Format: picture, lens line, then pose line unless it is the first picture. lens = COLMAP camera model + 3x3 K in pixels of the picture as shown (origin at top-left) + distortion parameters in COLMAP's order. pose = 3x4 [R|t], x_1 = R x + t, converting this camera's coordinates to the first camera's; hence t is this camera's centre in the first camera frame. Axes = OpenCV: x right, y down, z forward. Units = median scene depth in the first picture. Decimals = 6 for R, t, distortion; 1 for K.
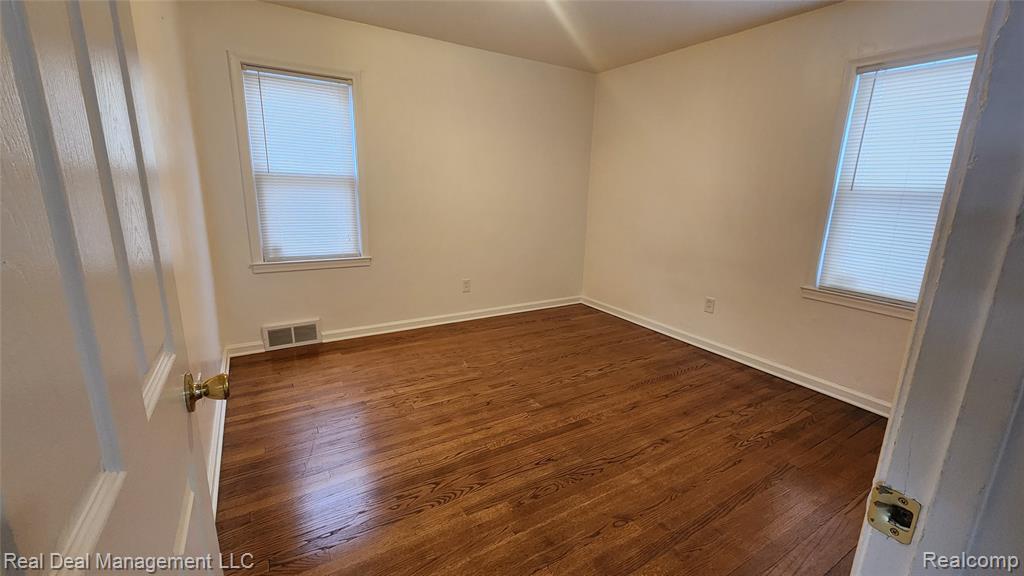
lens RADIAL K [[419.7, 0, 514.7], [0, 419.7, 288.6], [0, 0, 1]] dist [-0.001524, -0.000086]
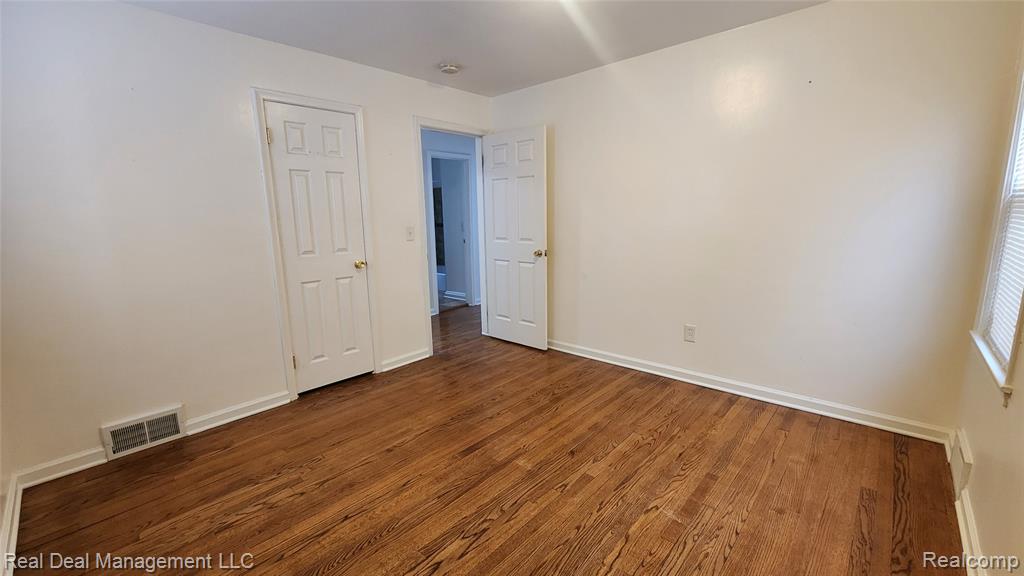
lens RADIAL K [[419.7, 0, 514.7], [0, 419.7, 288.6], [0, 0, 1]] dist [-0.001524, -0.000086]
pose [[-0.958586, 0.043098, -0.281523, 0.309732], [-0.072282, 0.919303, 0.386856, -0.409793], [0.275477, 0.391184, -0.878116, 1.713013]]
